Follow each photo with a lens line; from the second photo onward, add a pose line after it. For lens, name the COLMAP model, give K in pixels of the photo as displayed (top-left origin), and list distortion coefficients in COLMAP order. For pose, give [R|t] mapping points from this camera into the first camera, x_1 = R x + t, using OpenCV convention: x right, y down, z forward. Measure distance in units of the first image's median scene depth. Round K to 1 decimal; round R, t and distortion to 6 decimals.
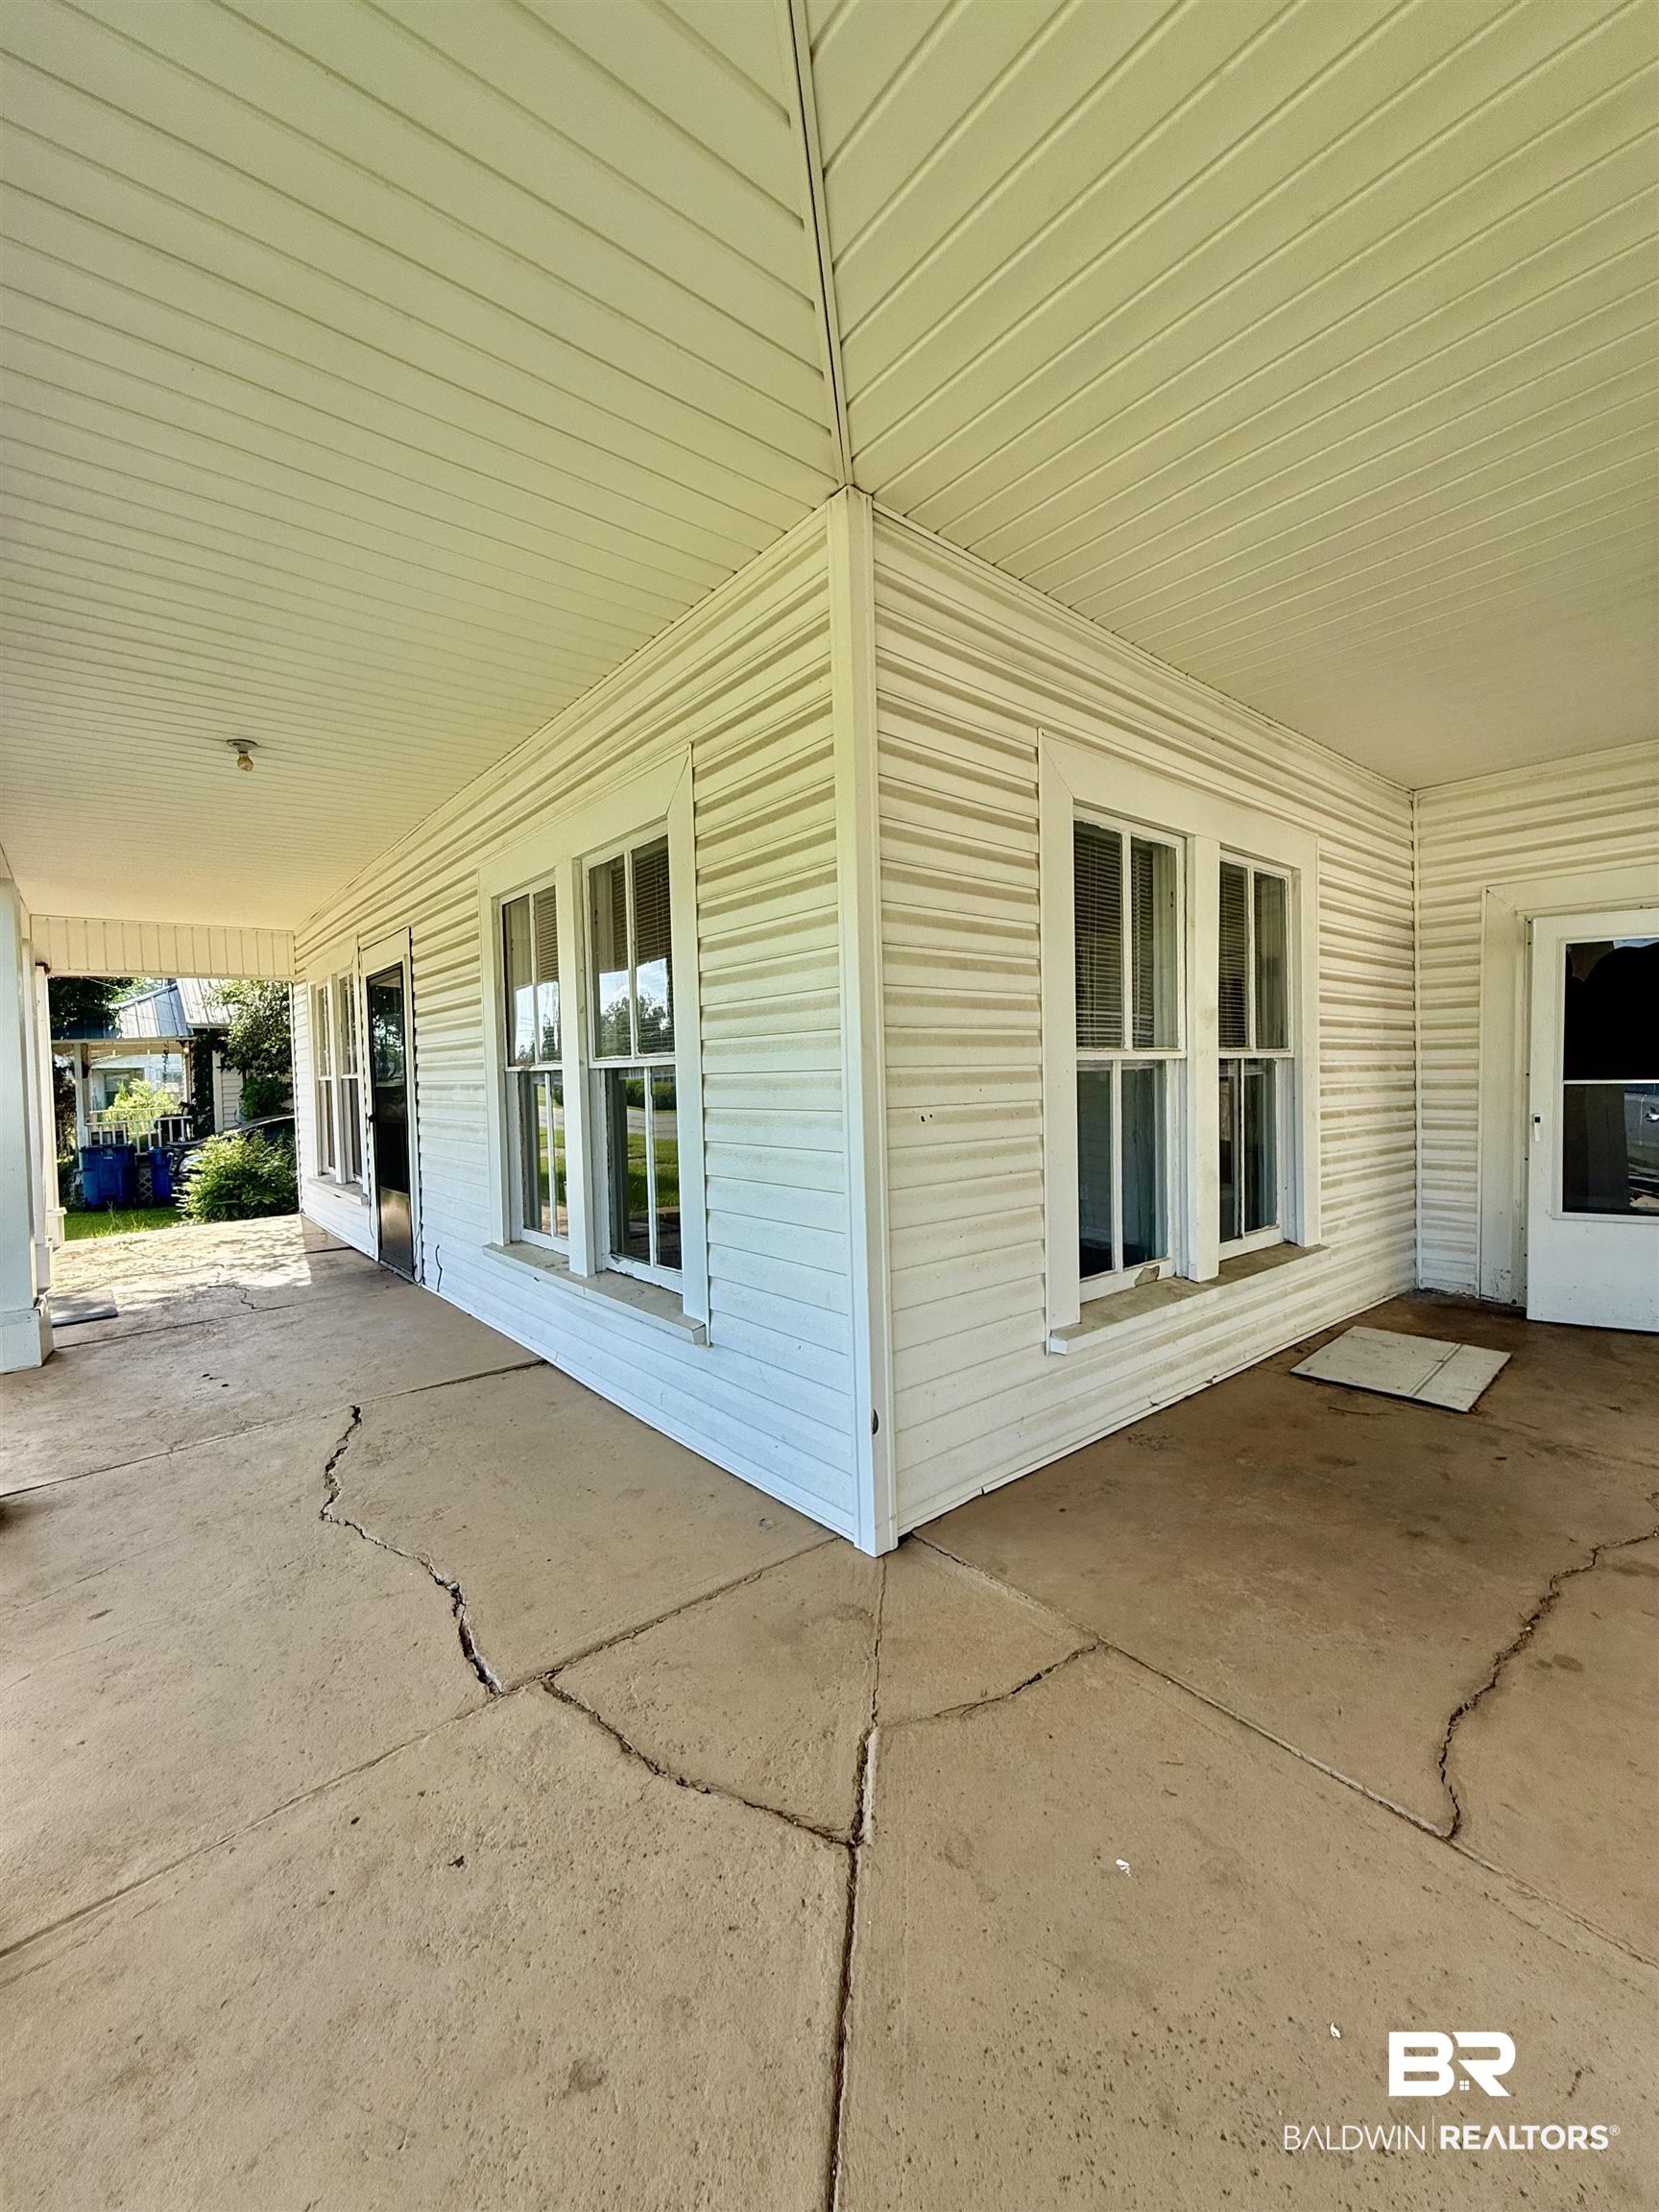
lens RADIAL K [[880.8, 0, 827.7], [0, 880.8, 1102.7], [0, 0, 1]] dist [-0.001958, 0.000962]
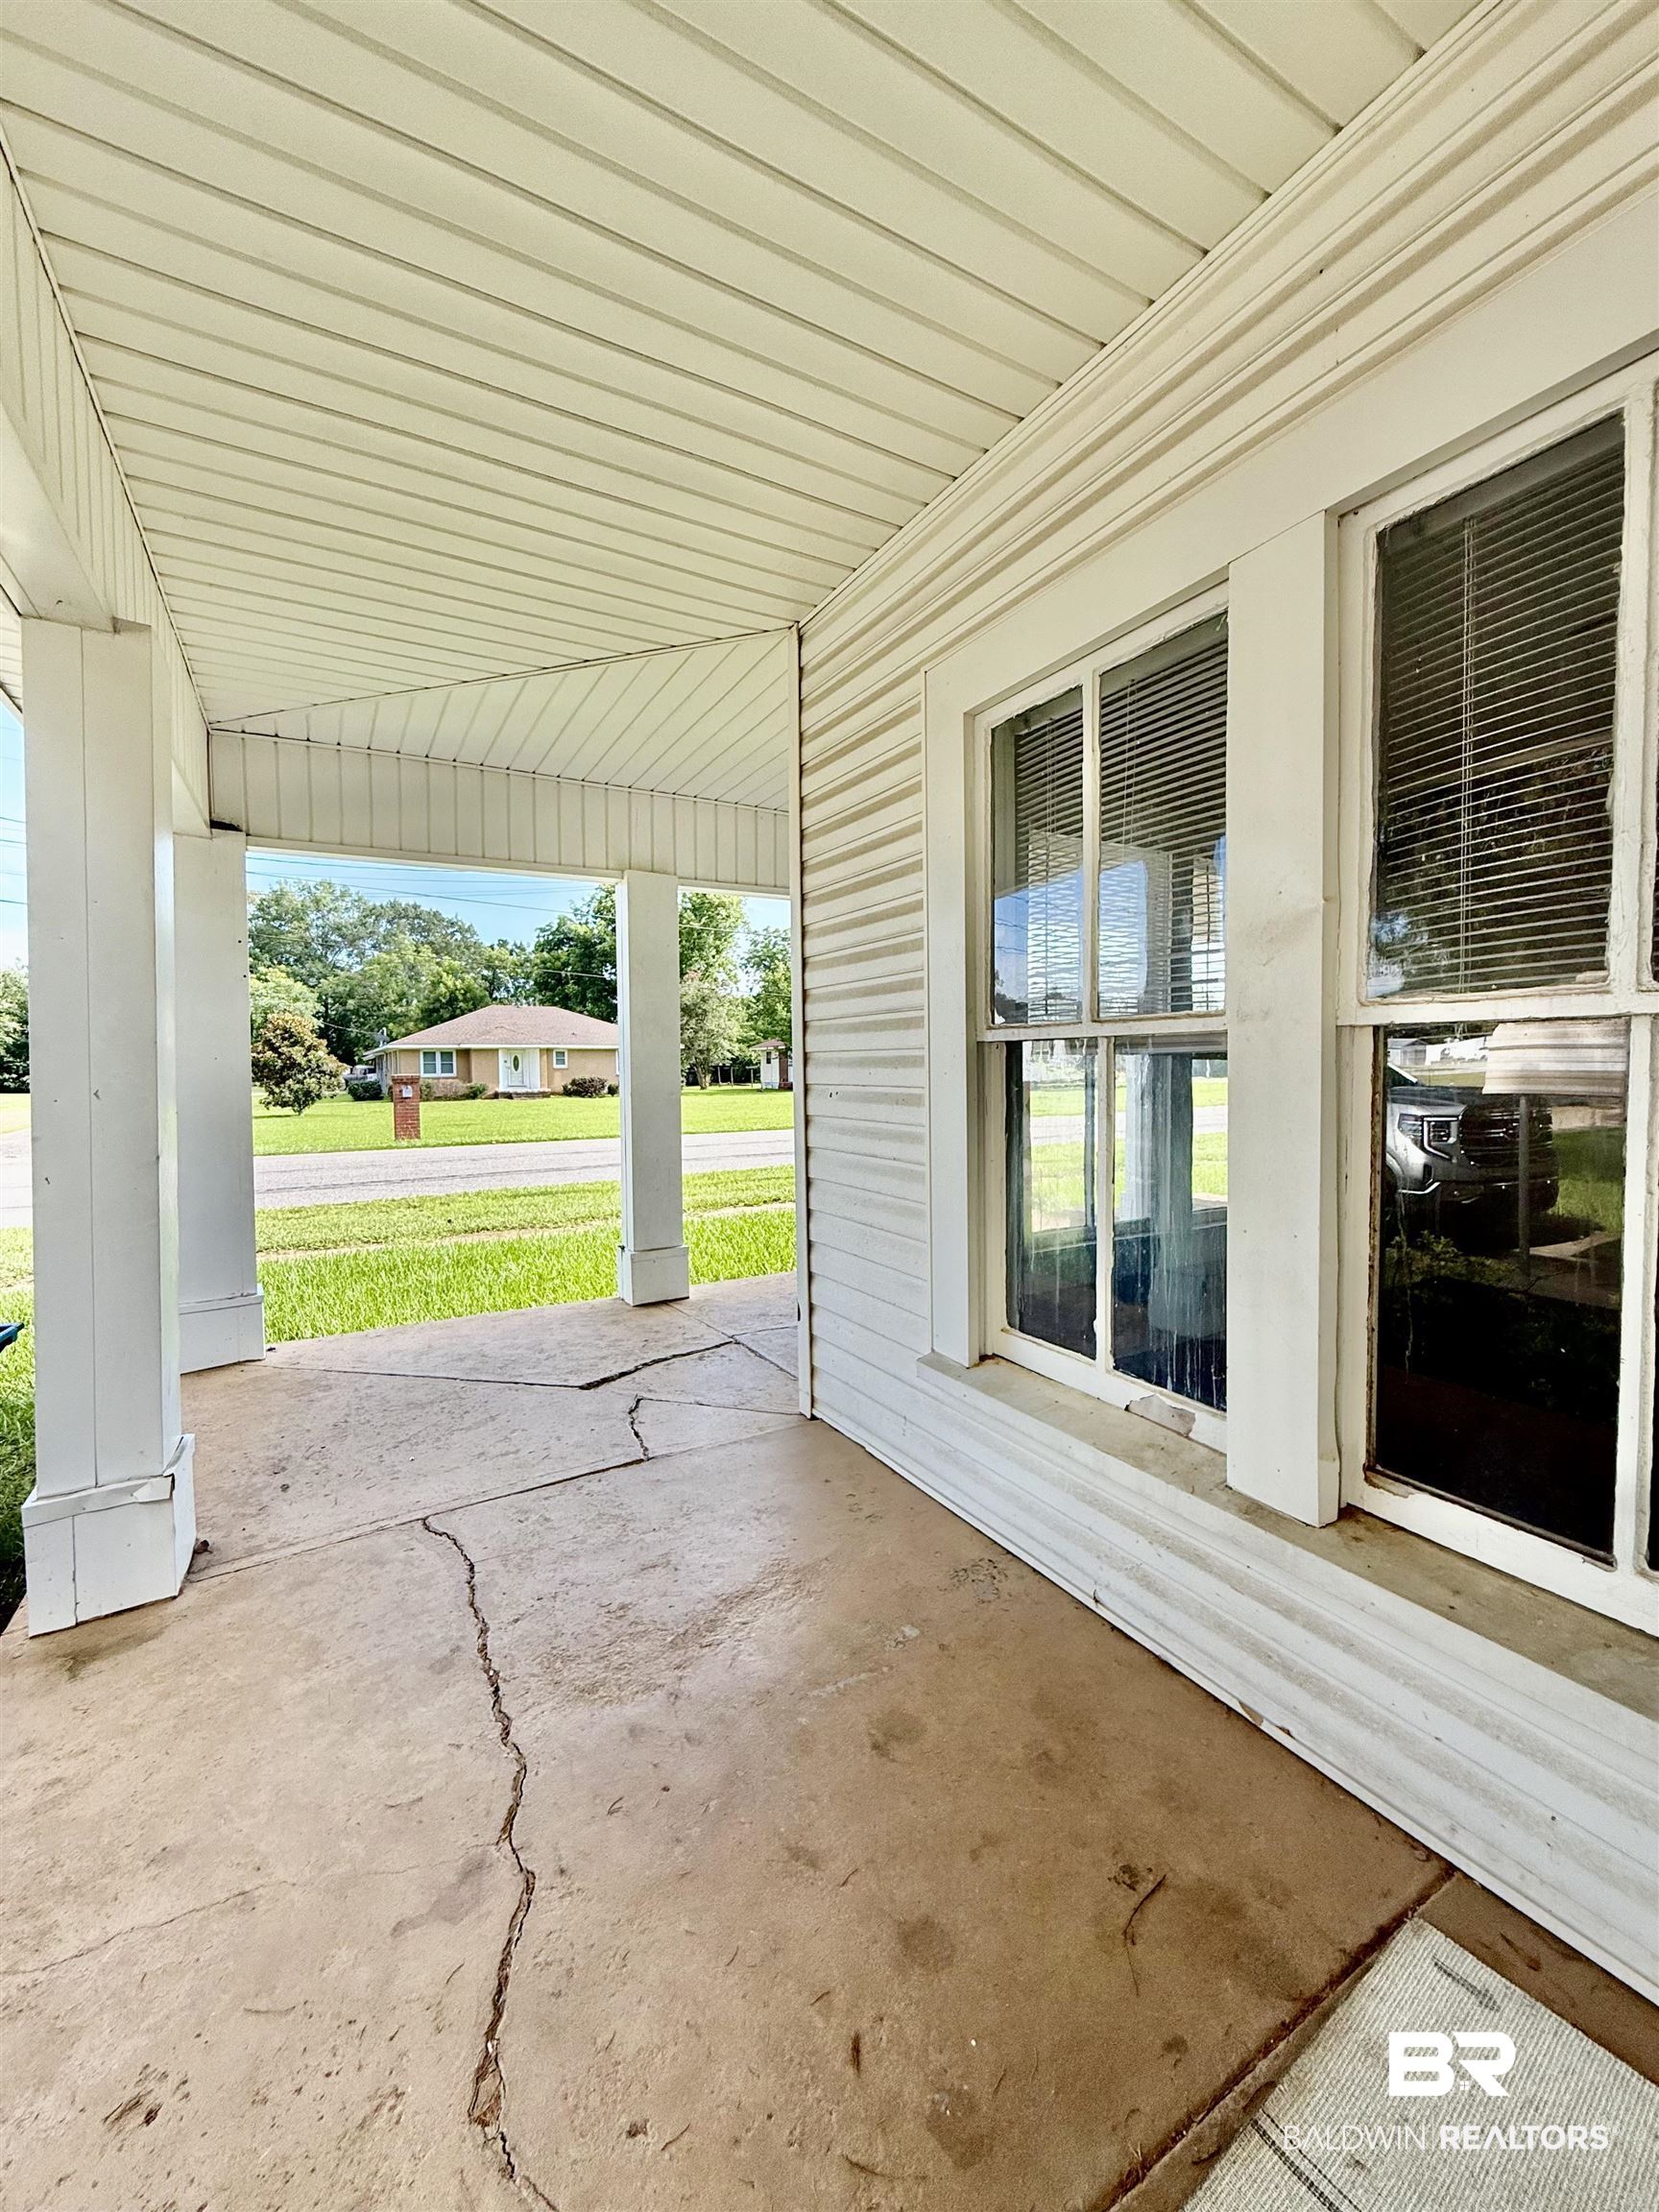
lens RADIAL K [[880.8, 0, 827.7], [0, 880.8, 1097.4], [0, 0, 1]] dist [-0.001958, 0.000962]
pose [[-0.166434, 0.061708, -0.984120, 1.181236], [-0.017506, 0.997698, 0.065520, -0.051635], [0.985897, 0.028132, -0.164971, 1.088616]]
